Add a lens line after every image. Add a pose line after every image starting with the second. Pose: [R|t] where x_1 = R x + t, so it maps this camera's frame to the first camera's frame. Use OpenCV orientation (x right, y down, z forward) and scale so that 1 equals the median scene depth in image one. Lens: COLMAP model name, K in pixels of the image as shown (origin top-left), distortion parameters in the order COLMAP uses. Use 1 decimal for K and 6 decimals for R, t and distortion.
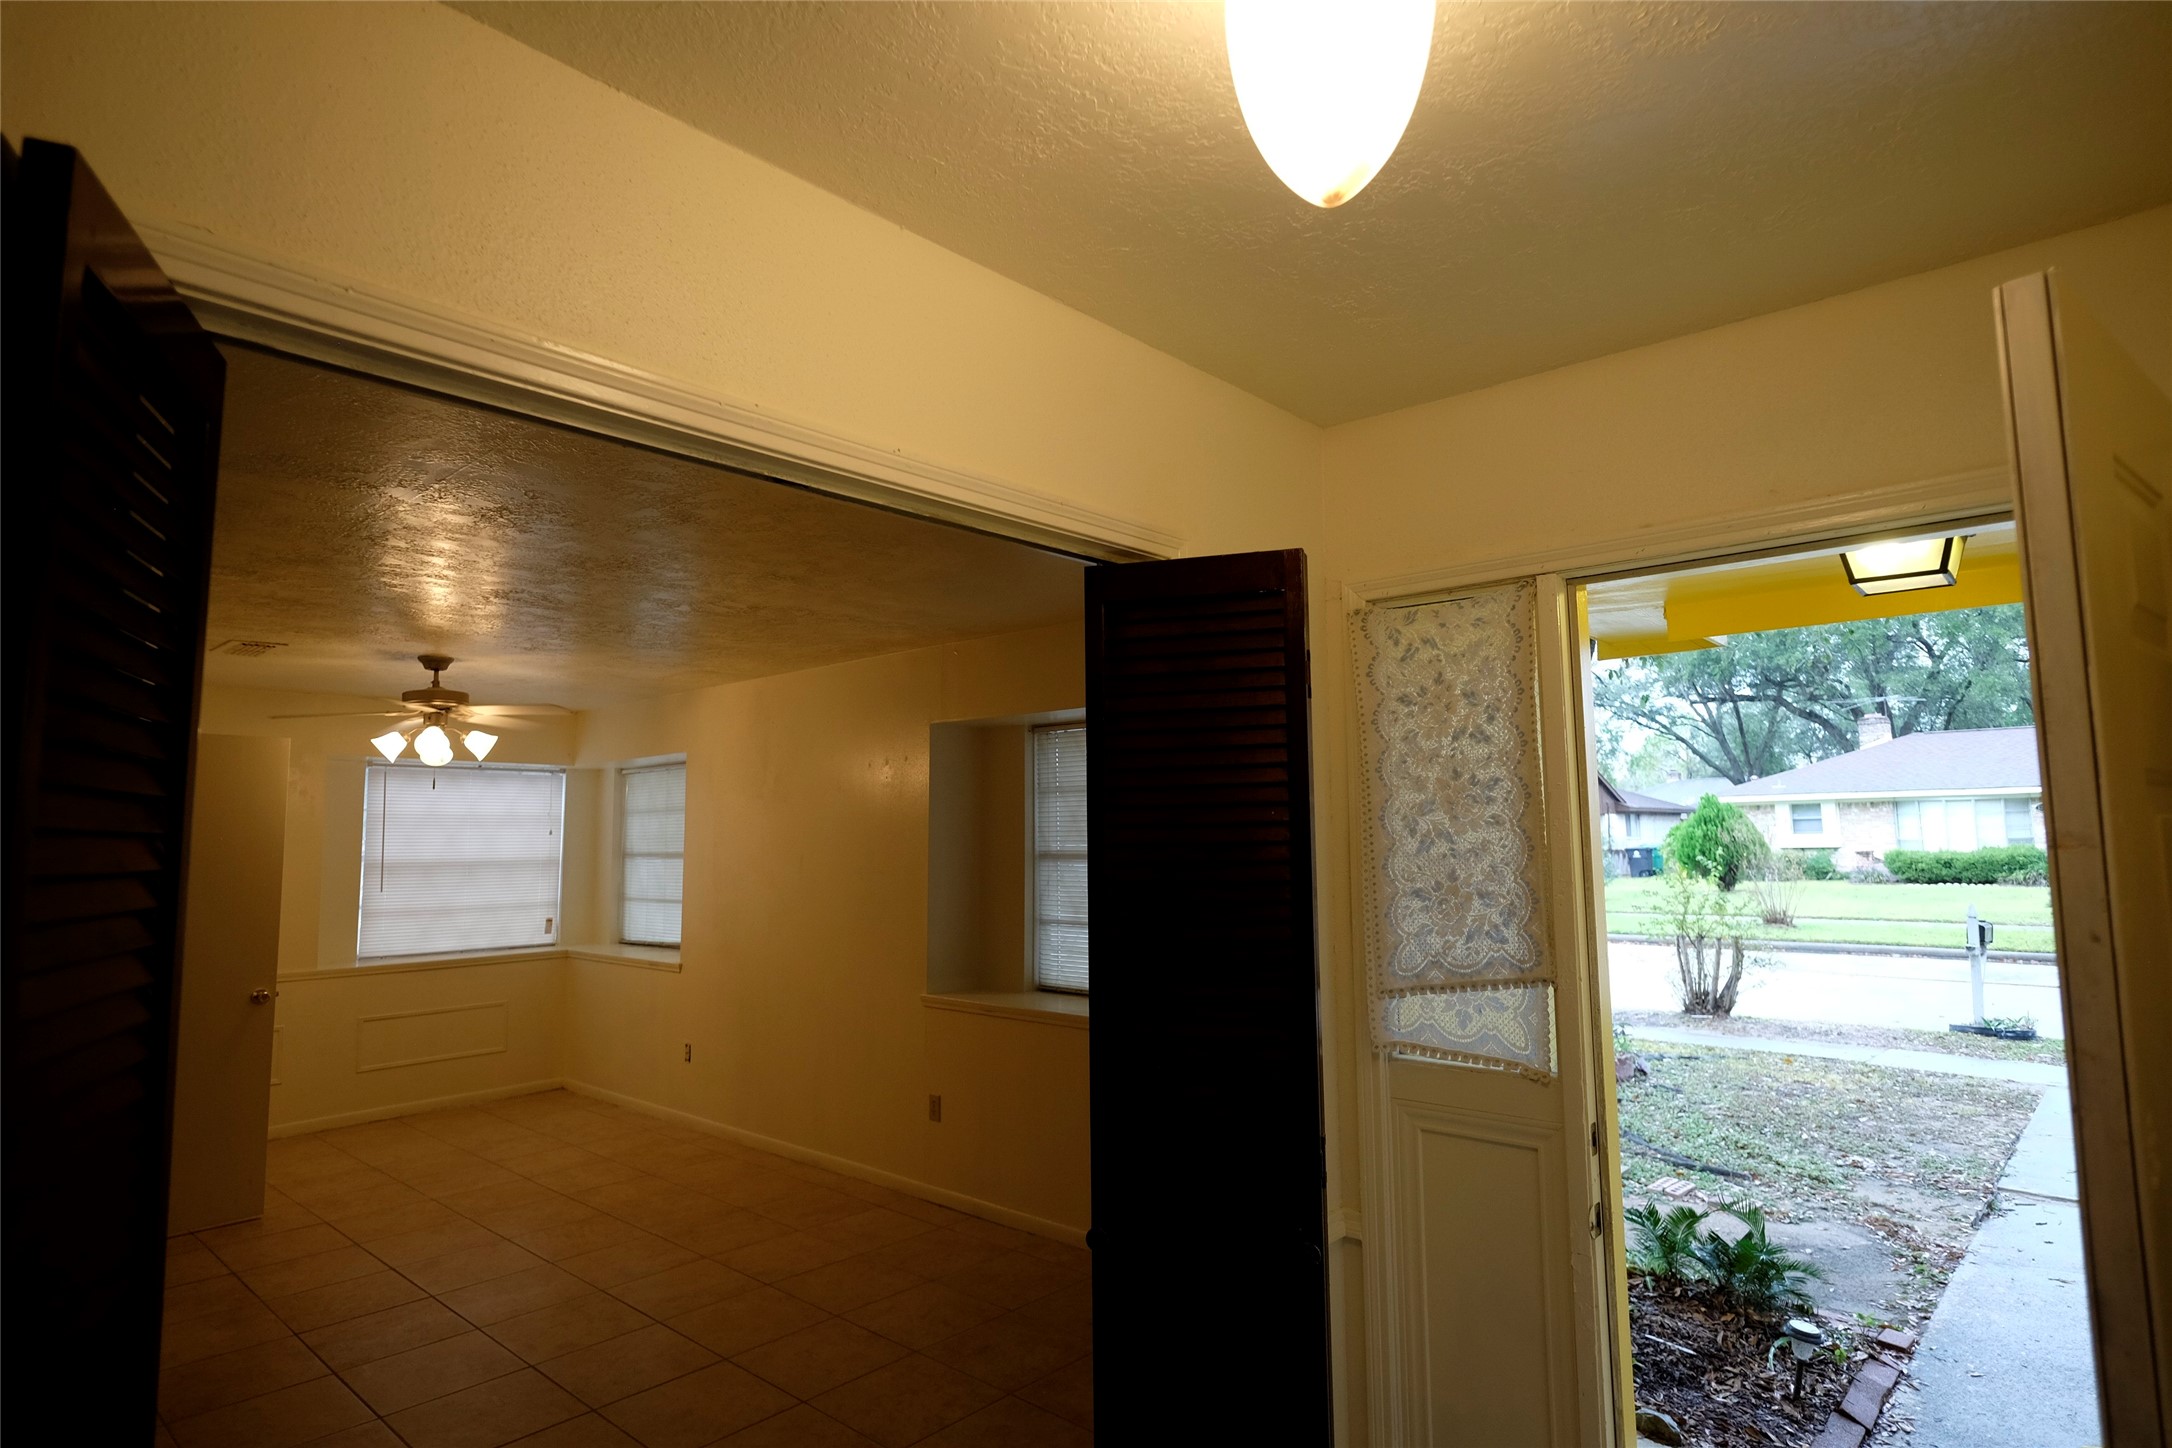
lens RADIAL K [[1150.4, 0, 1077.9], [0, 1150.4, 724.4], [0, 0, 1]] dist [-0.000893, 0.000195]
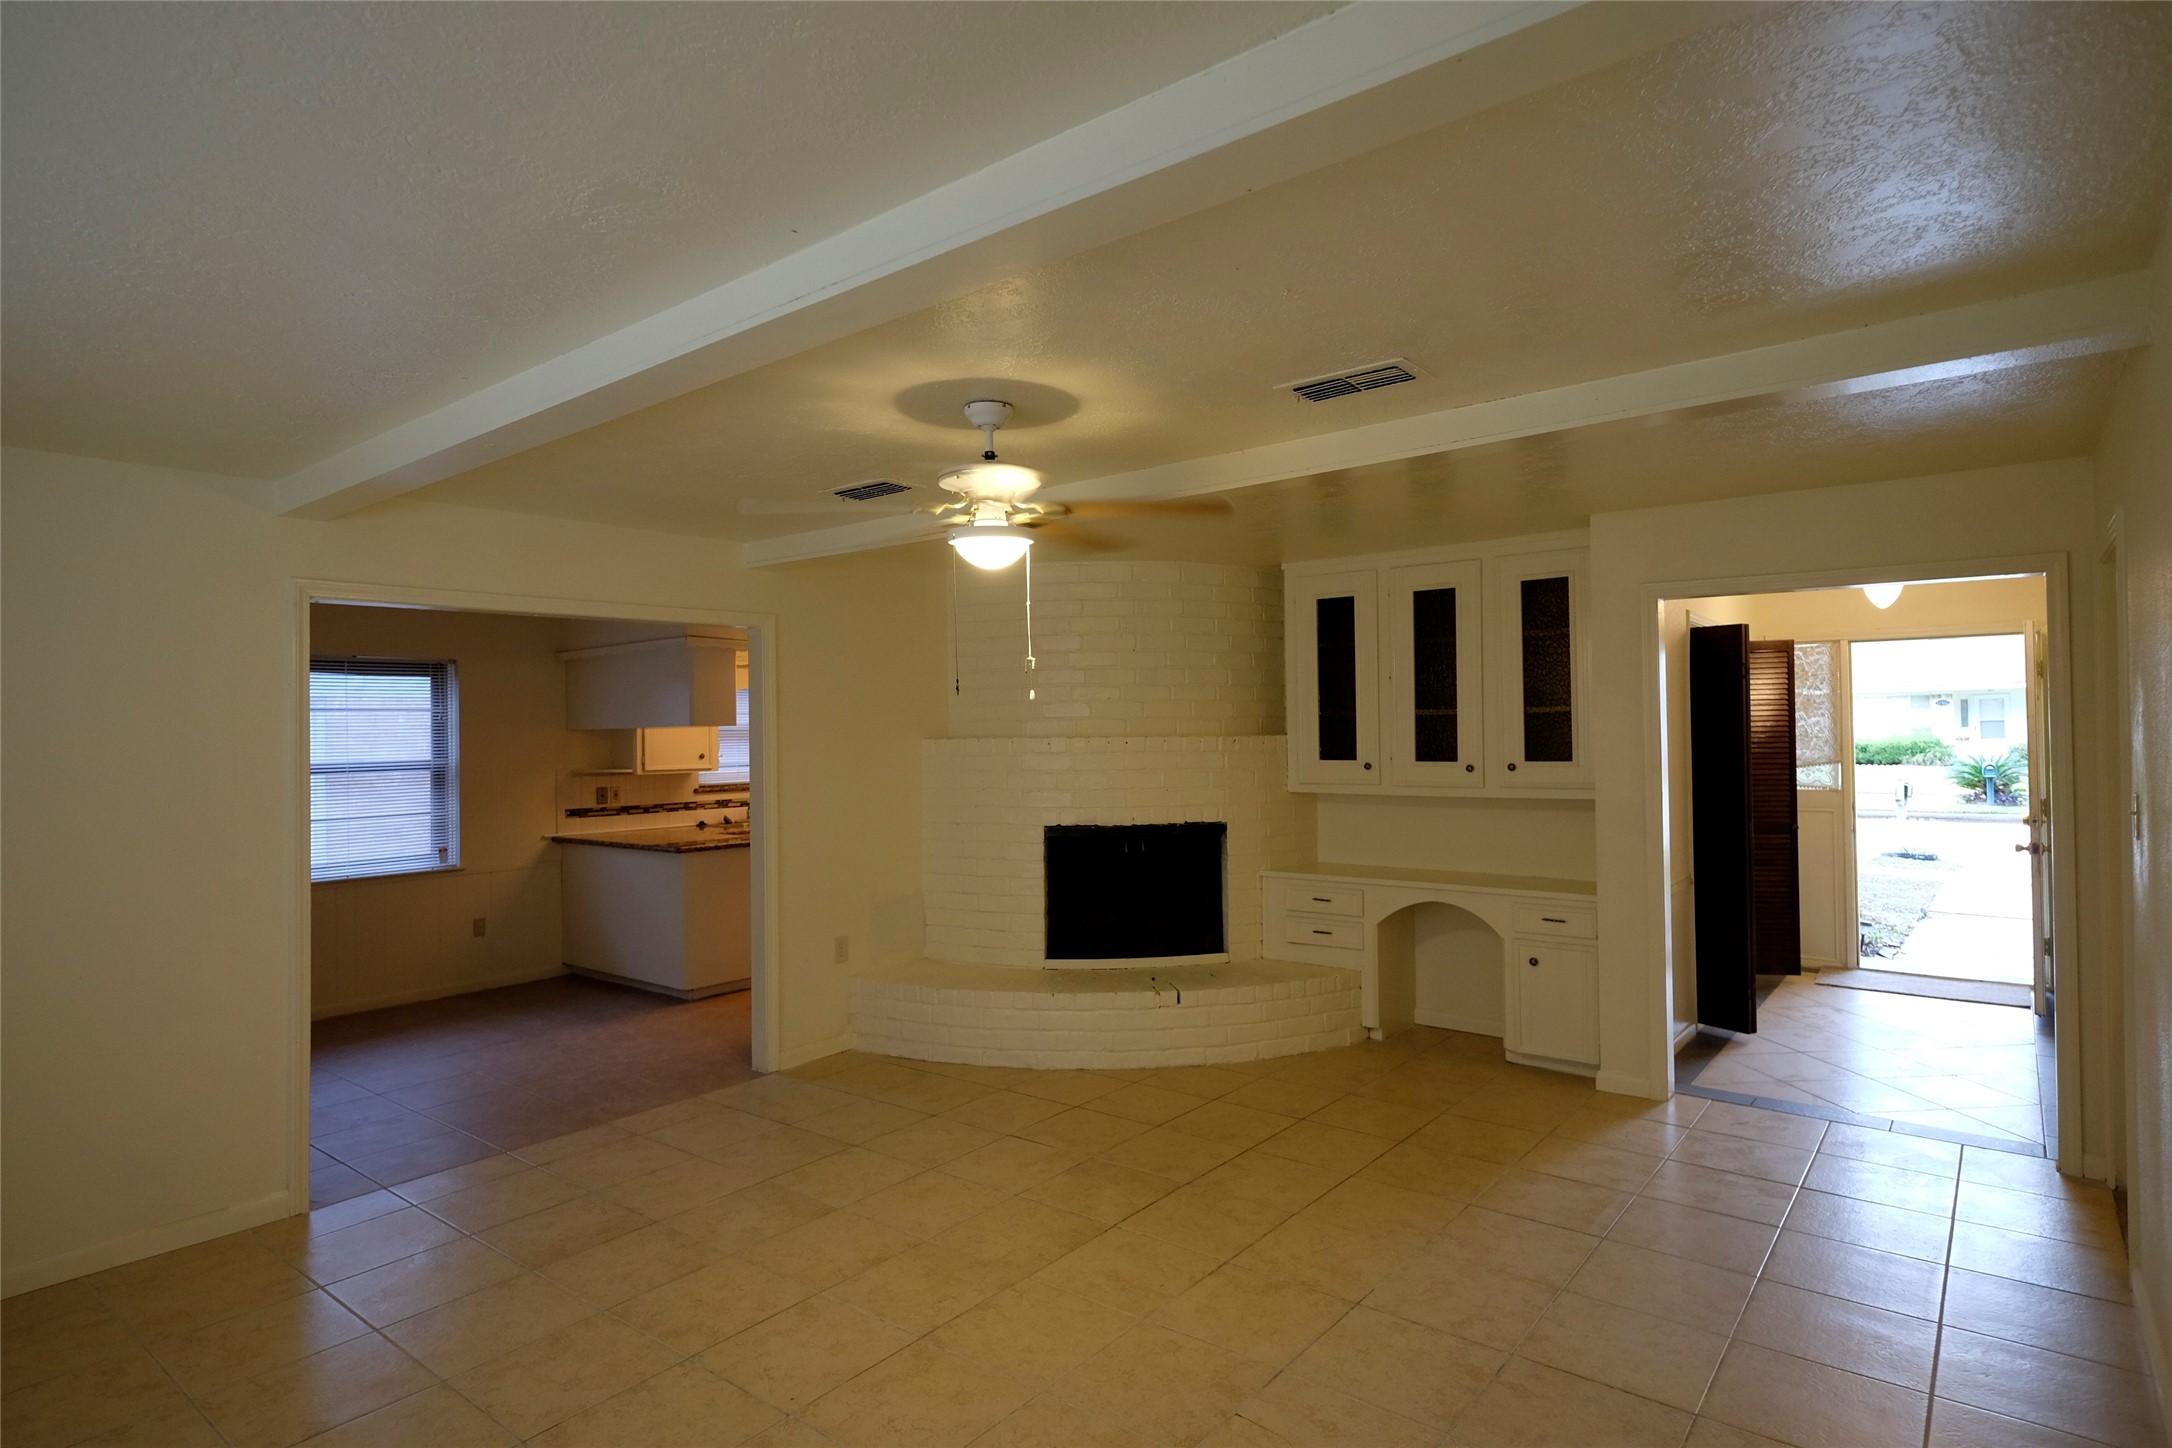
lens RADIAL K [[1150.4, 0, 1077.9], [0, 1150.4, 724.4], [0, 0, 1]] dist [-0.000893, 0.000195]
pose [[0.998253, -0.007068, 0.058657, -0.356403], [0.001875, 0.996108, 0.088121, -0.033167], [-0.059051, -0.087857, 0.994381, -0.390679]]
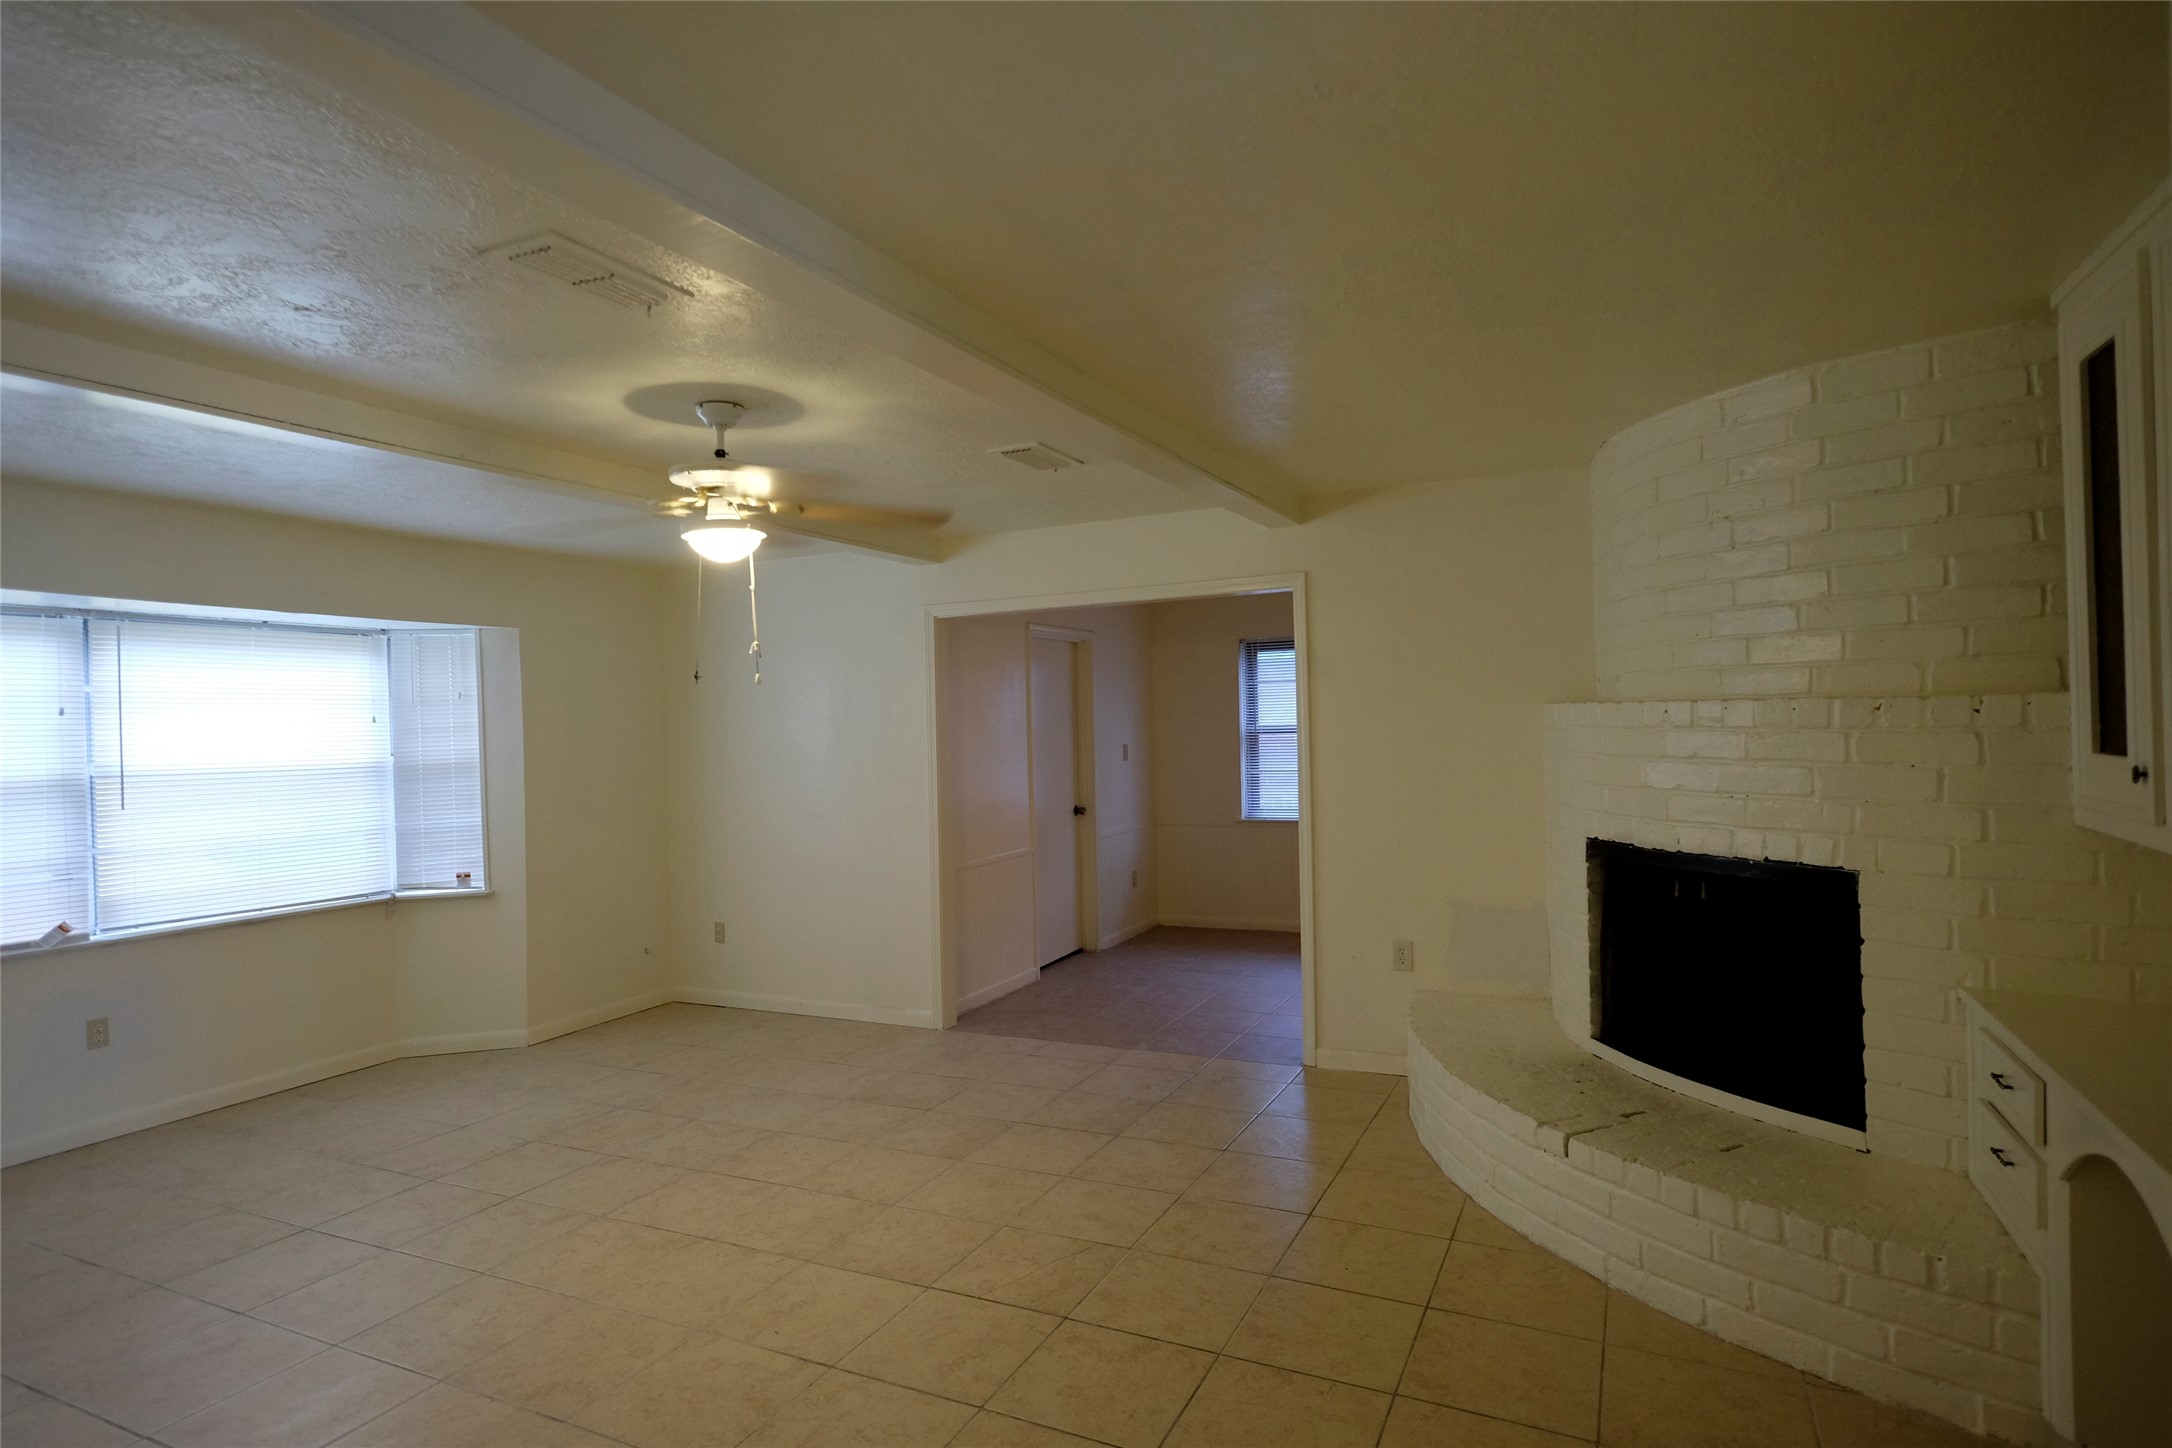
lens RADIAL K [[1137.9, 0, 1086.0], [0, 1137.9, 724.0], [0, 0, 1]] dist [0.001845, 0.000608]
pose [[0.285579, 0.003348, -0.958349, 6.040253], [0.117530, 0.992323, 0.038490, 0.554597], [0.951121, -0.123627, 0.282993, 5.615253]]
